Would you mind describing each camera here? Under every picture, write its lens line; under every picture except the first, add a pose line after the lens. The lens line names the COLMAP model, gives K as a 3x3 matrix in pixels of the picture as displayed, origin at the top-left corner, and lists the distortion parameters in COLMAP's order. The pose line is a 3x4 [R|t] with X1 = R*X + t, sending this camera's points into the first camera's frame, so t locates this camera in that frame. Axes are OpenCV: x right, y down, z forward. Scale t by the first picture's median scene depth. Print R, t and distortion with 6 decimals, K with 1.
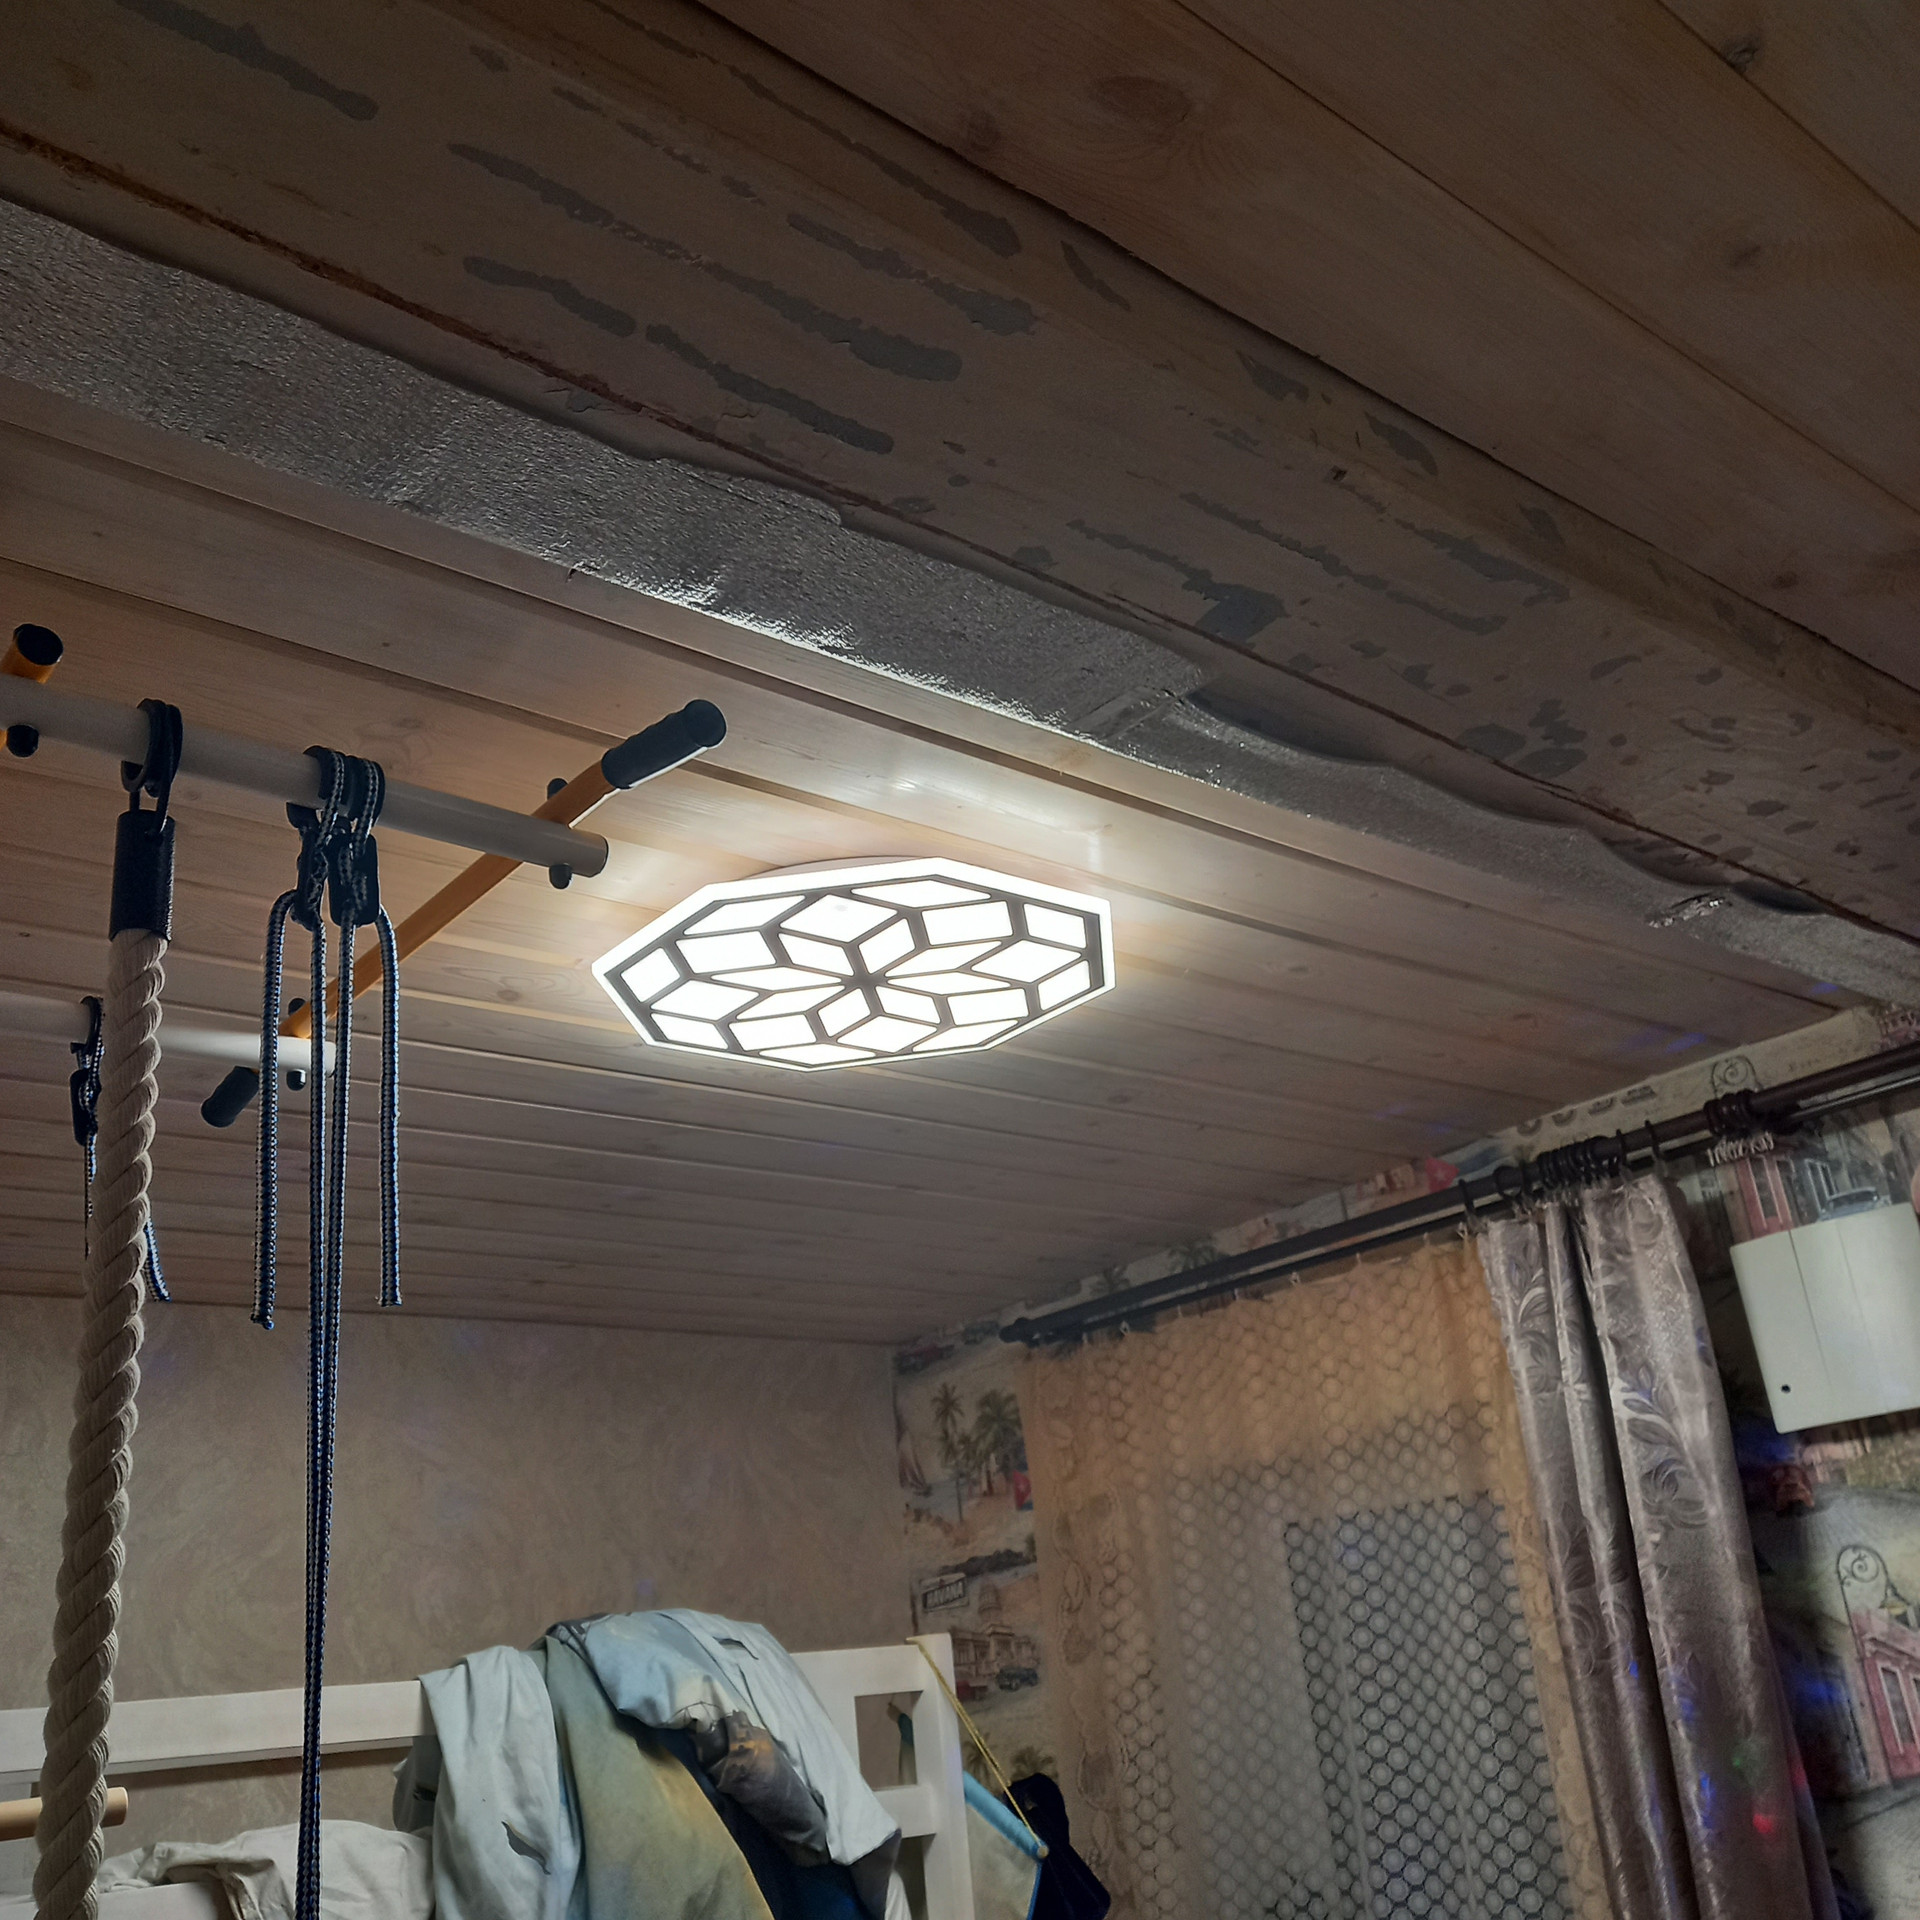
lens RADIAL K [[1868.5, 0, 954.3], [0, 1868.5, 956.3], [0, 0, 1]] dist [0.076777, -0.063756]
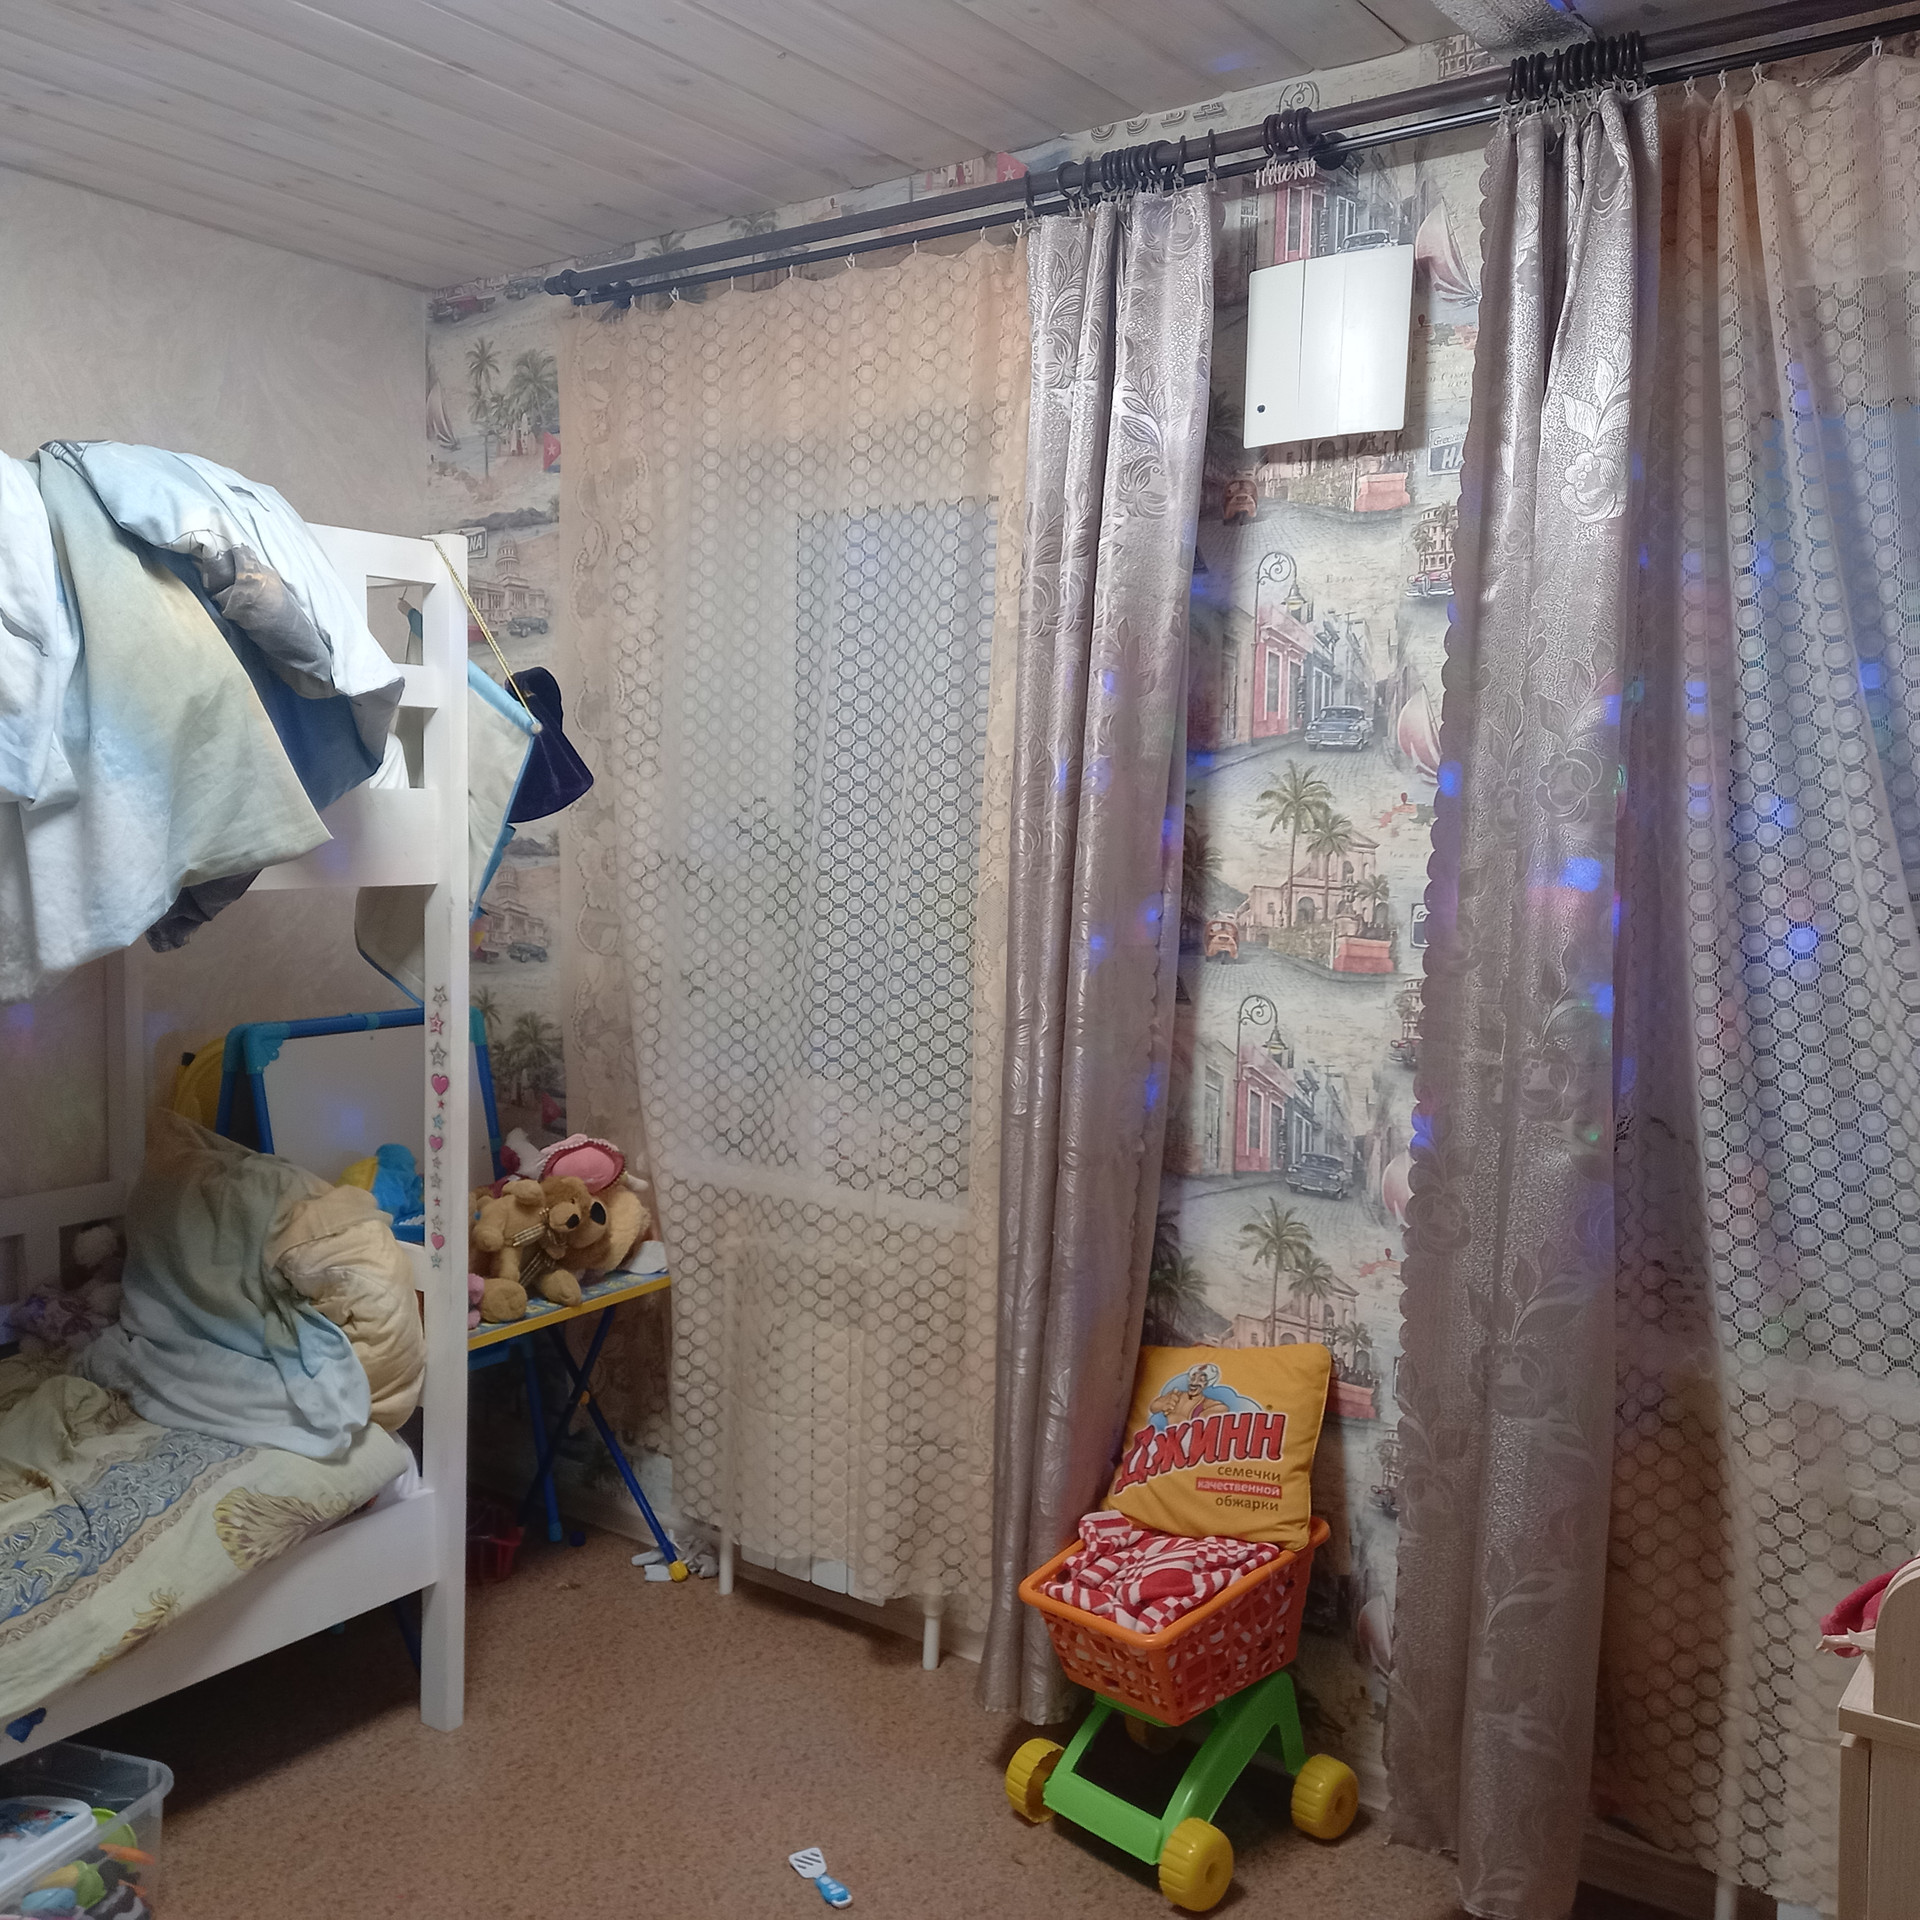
lens RADIAL K [[1868.5, 0, 954.3], [0, 1868.5, 956.3], [0, 0, 1]] dist [0.076777, -0.063756]
pose [[0.960980, 0.094856, 0.259847, 0.008668], [-0.197565, 0.892846, 0.404715, 0.096342], [-0.193614, -0.440259, 0.876747, -0.069186]]
